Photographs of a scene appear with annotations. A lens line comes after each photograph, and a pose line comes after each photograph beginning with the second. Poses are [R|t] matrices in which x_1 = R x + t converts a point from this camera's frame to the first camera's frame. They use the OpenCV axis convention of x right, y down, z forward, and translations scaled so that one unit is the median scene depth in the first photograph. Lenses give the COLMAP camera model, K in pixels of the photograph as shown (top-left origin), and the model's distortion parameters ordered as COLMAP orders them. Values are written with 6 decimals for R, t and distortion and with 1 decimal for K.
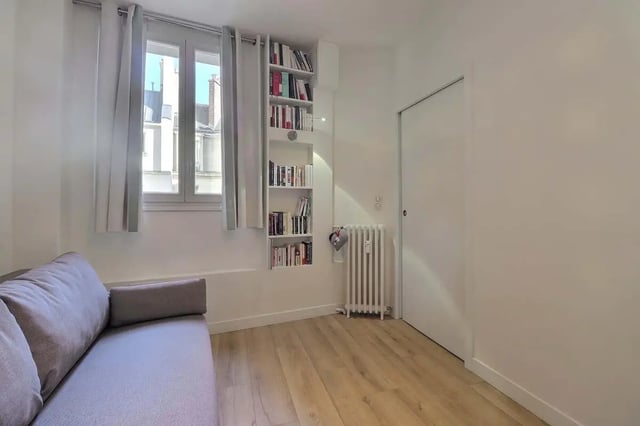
lens RADIAL K [[303.7, 0, 322.6], [0, 303.7, 204.1], [0, 0, 1]] dist [0.021955, -0.017825]
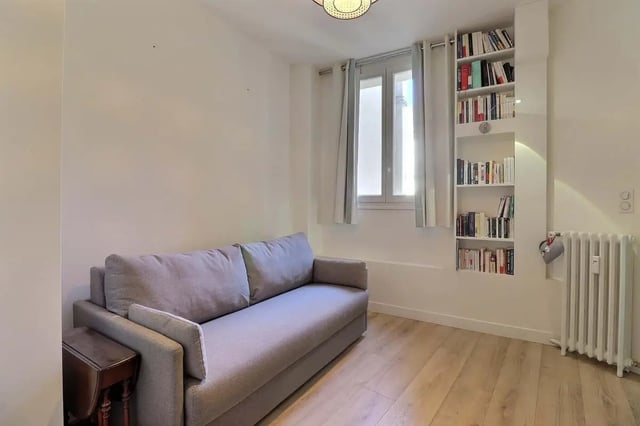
lens RADIAL K [[303.7, 0, 322.6], [0, 303.7, 204.1], [0, 0, 1]] dist [0.021955, -0.017825]
pose [[0.579860, 0.000592, -0.814716, 0.358929], [-0.001806, 0.999998, -0.000559, 0.002645], [0.814714, 0.001795, 0.579860, 0.082244]]
